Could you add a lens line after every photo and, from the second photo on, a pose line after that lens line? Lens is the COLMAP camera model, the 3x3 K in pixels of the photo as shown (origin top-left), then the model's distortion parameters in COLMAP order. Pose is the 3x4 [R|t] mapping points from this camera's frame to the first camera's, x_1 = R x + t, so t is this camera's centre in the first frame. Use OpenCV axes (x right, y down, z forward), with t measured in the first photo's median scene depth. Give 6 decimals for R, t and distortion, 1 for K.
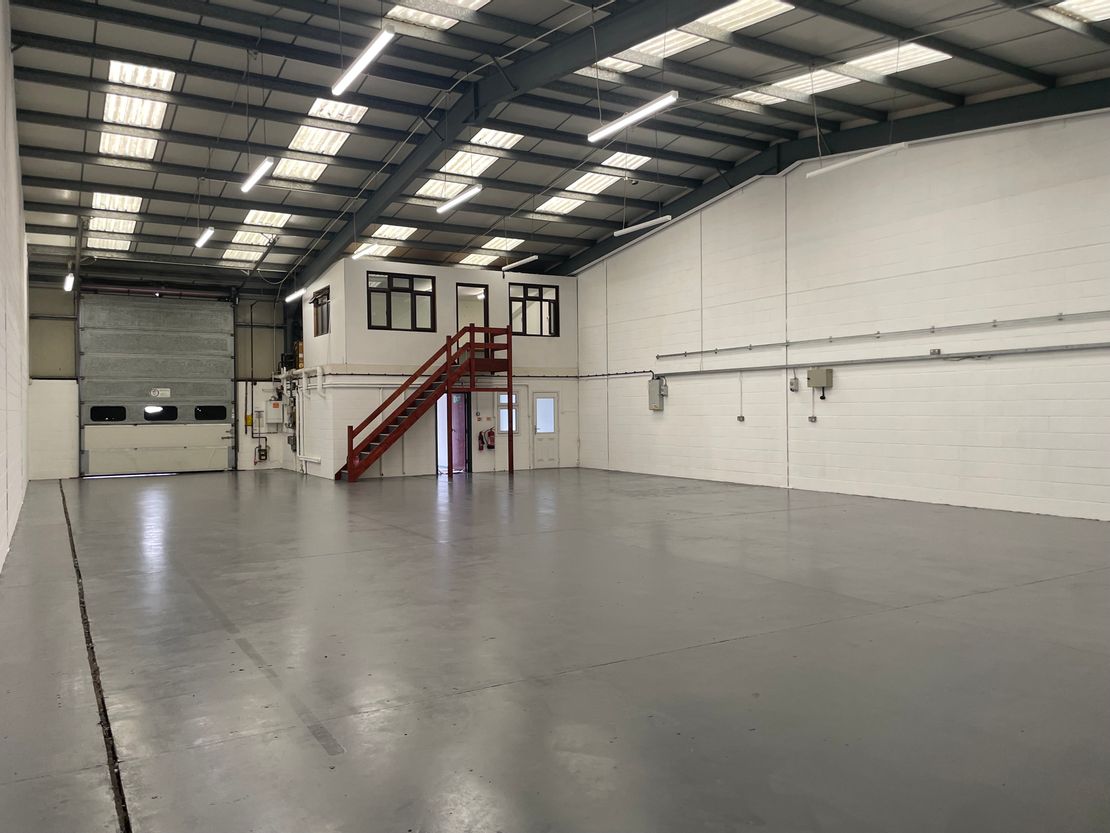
lens RADIAL K [[827.1, 0, 543.1], [0, 827.1, 399.9], [0, 0, 1]] dist [0.059517, -0.058866]
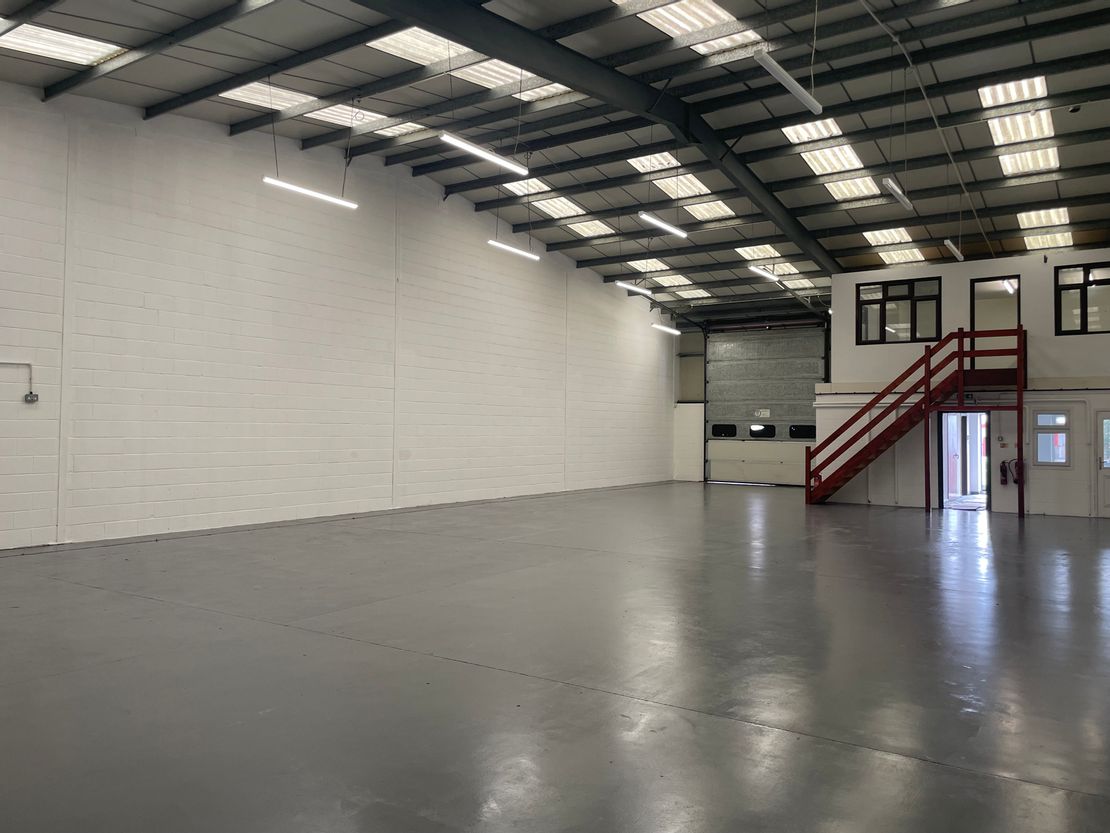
lens RADIAL K [[827.1, 0, 564.6], [0, 827.1, 390.6], [0, 0, 1]] dist [0.059517, -0.058866]
pose [[0.446498, -0.027975, -0.894347, 0.449668], [-0.002867, 0.999461, -0.032694, -0.001549], [0.894780, 0.017161, 0.446177, 0.258712]]
